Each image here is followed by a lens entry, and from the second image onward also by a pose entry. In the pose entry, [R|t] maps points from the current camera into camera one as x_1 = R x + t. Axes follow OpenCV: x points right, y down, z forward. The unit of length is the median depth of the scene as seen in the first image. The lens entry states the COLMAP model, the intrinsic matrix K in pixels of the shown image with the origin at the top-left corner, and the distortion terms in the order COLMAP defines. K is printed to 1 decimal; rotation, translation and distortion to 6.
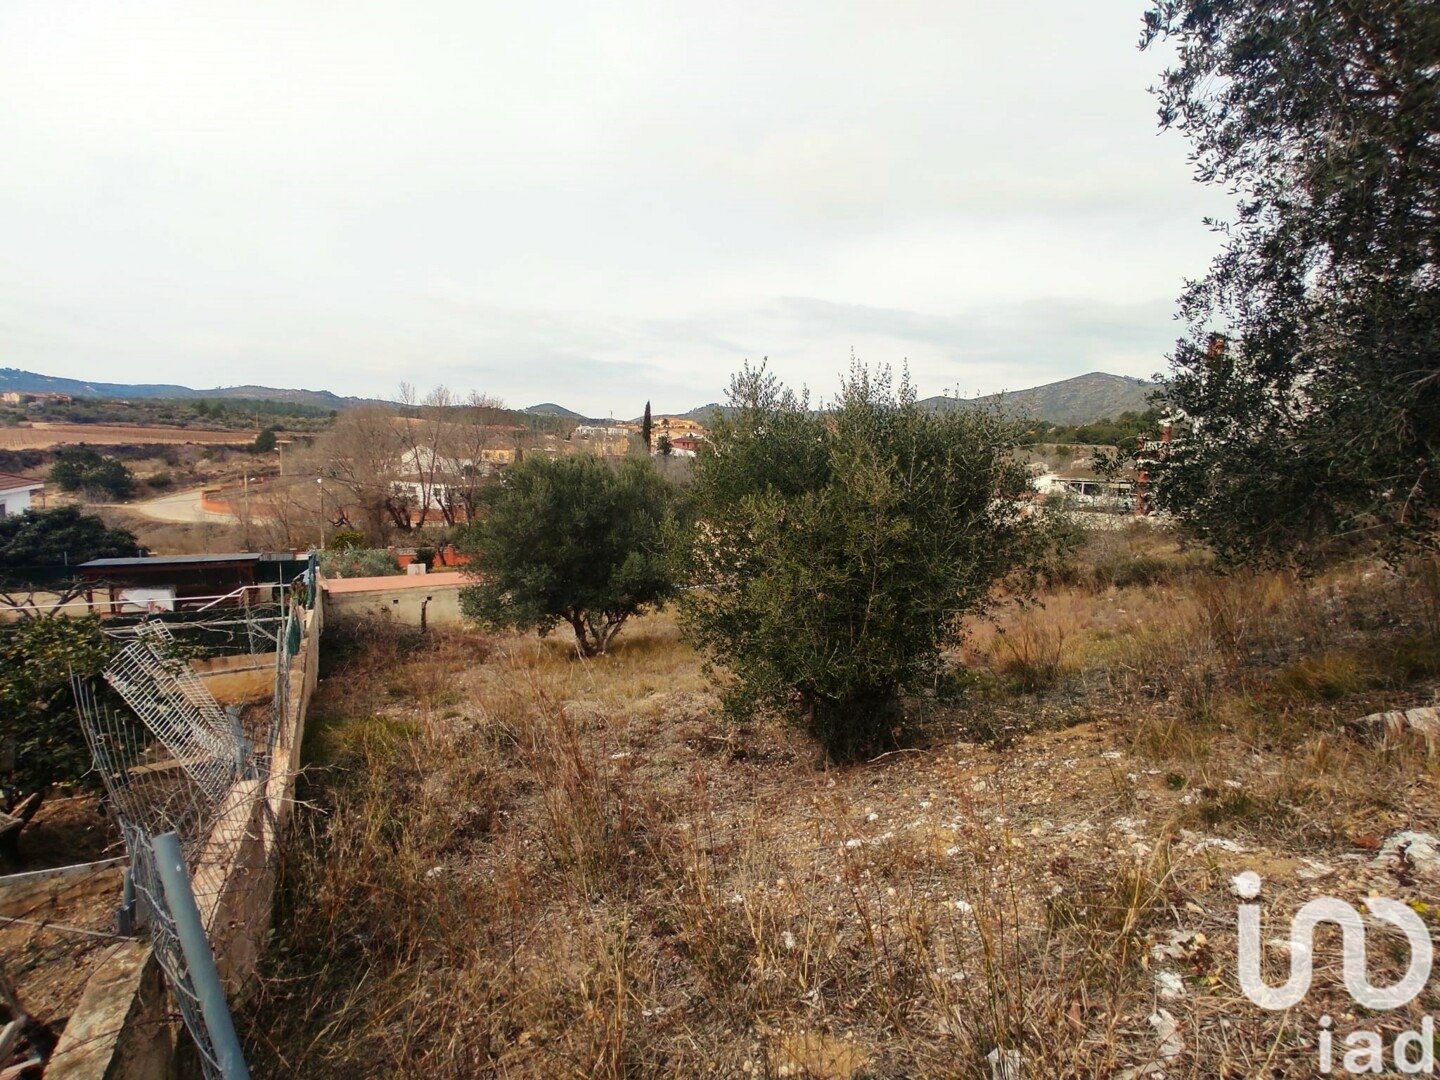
lens RADIAL K [[682.8, 0, 730.1], [0, 682.8, 535.8], [0, 0, 1]] dist [-0.056616, 0.037540]
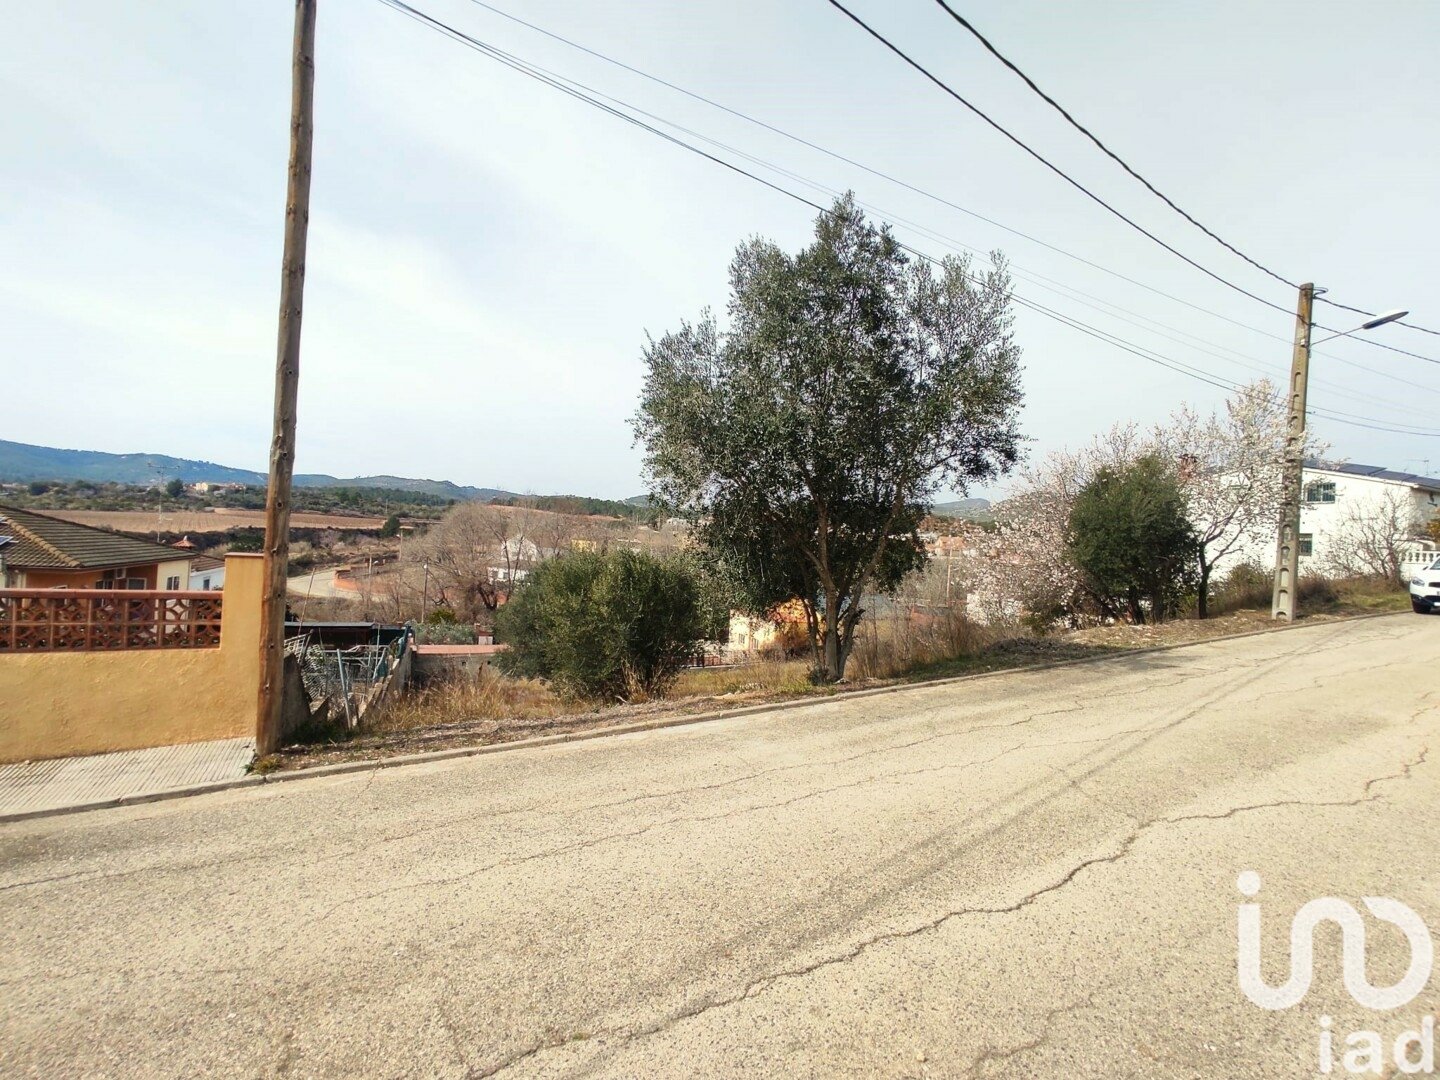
lens RADIAL K [[700.5, 0, 725.9], [0, 700.5, 532.0], [0, 0, 1]] dist [-0.051108, 0.047731]
pose [[0.987905, 0.018834, -0.153914, 0.175896], [-0.039822, 0.990121, -0.134440, 0.005325], [0.149861, 0.138943, 0.978895, -0.234758]]
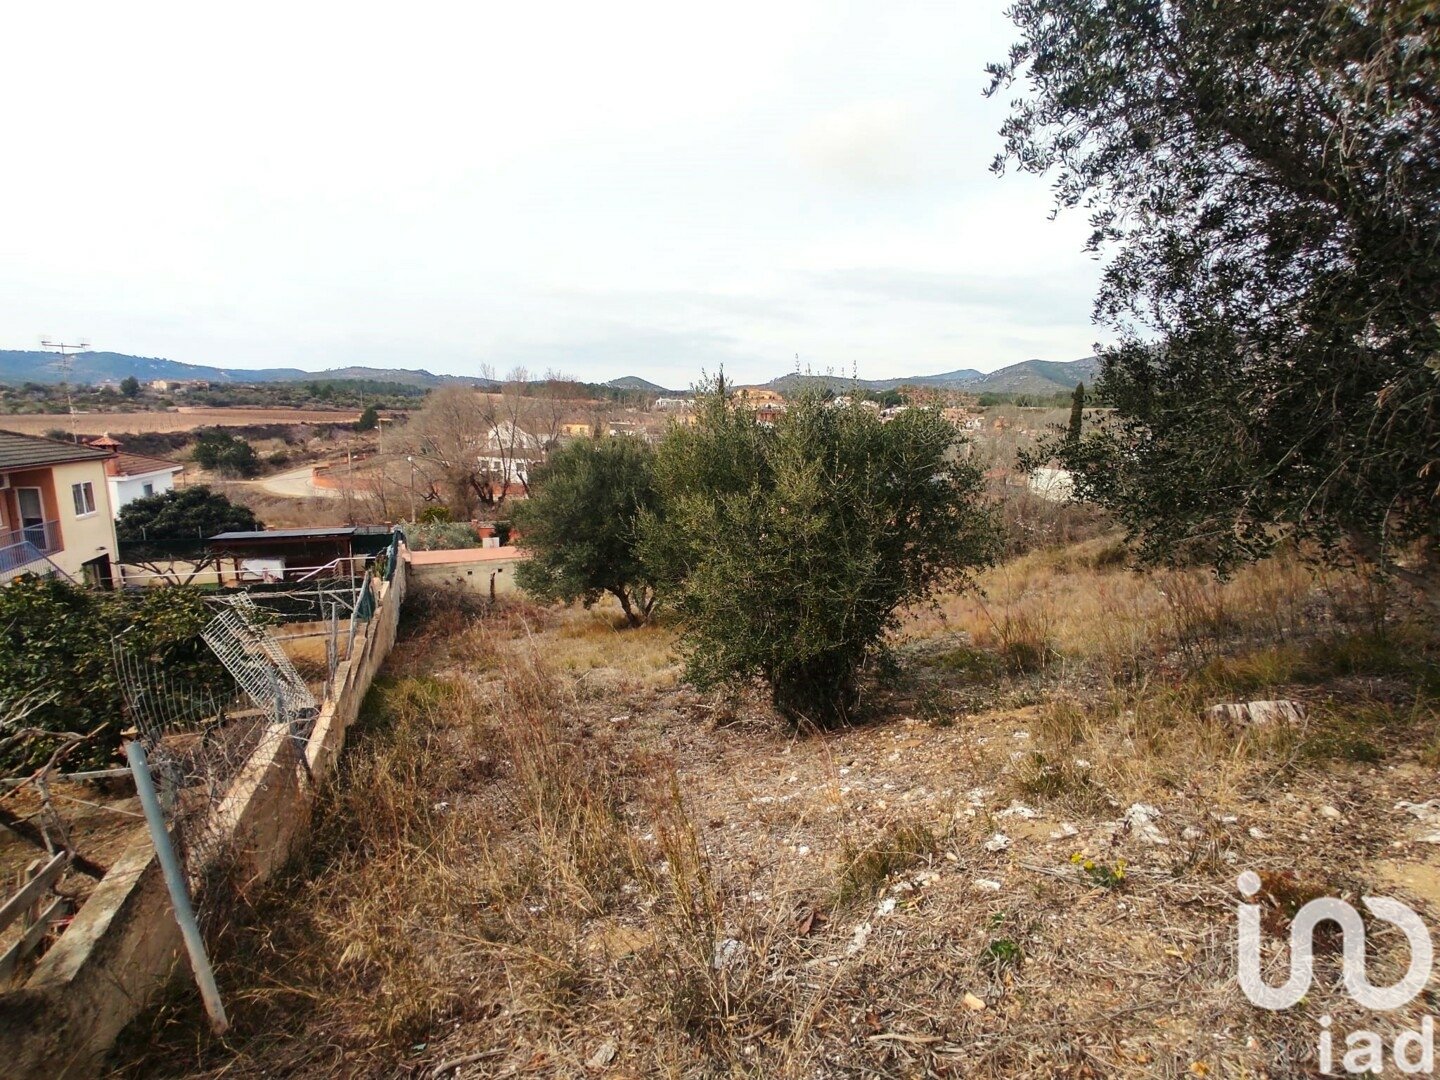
lens RADIAL K [[686.1, 0, 722.3], [0, 686.1, 535.9], [0, 0, 1]] dist [-0.054032, 0.044369]
pose [[0.991318, 0.004576, -0.131407, 0.042057], [0.001095, 0.999072, 0.043049, -0.007231], [0.131482, -0.042819, 0.990393, -0.023243]]
